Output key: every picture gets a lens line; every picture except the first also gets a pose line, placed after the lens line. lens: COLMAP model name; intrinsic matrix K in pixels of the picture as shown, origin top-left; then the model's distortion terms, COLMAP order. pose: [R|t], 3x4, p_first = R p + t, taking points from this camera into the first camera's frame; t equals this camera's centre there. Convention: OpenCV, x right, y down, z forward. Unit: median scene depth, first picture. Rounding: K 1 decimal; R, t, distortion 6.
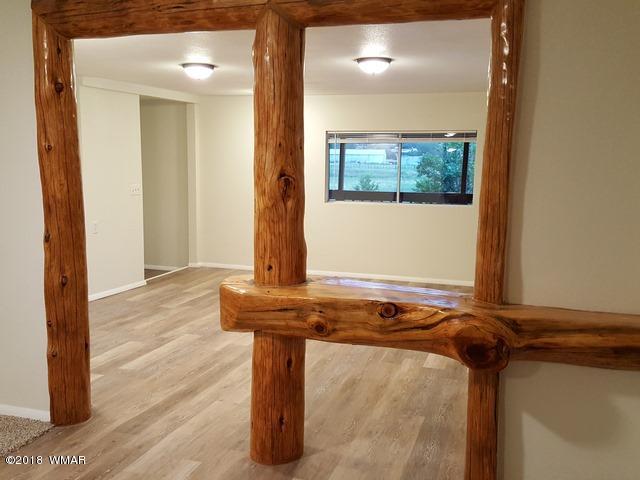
lens RADIAL K [[623.8, 0, 322.3], [0, 623.8, 239.0], [0, 0, 1]] dist [0.079207, 0.000000]
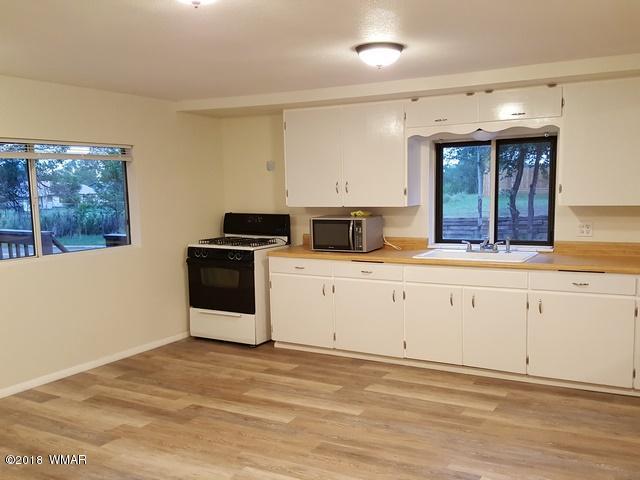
lens RADIAL K [[623.8, 0, 322.1], [0, 623.8, 242.8], [0, 0, 1]] dist [0.079207, 0.000000]
pose [[0.205782, -0.106894, 0.972742, -0.683360], [0.151093, 0.985567, 0.076340, -0.123106], [-0.966863, 0.131265, 0.218963, 0.954426]]
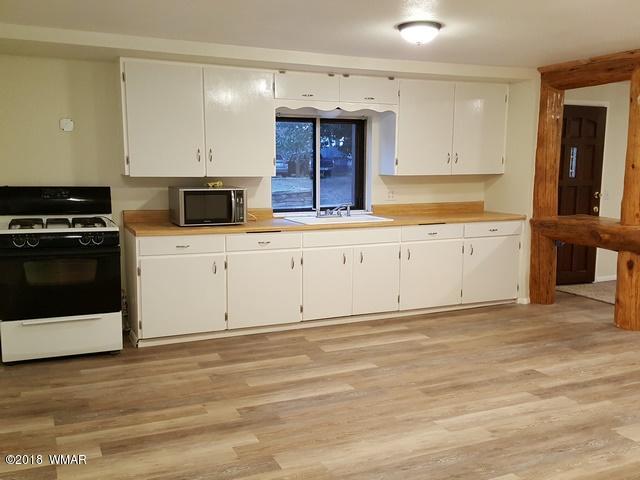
lens RADIAL K [[623.8, 0, 340.5], [0, 623.8, 238.2], [0, 0, 1]] dist [0.079207, 0.000000]
pose [[-0.673660, -0.104373, 0.731634, -0.488881], [0.085060, 0.972448, 0.217048, -0.204183], [-0.734130, 0.208449, -0.646222, 1.693471]]
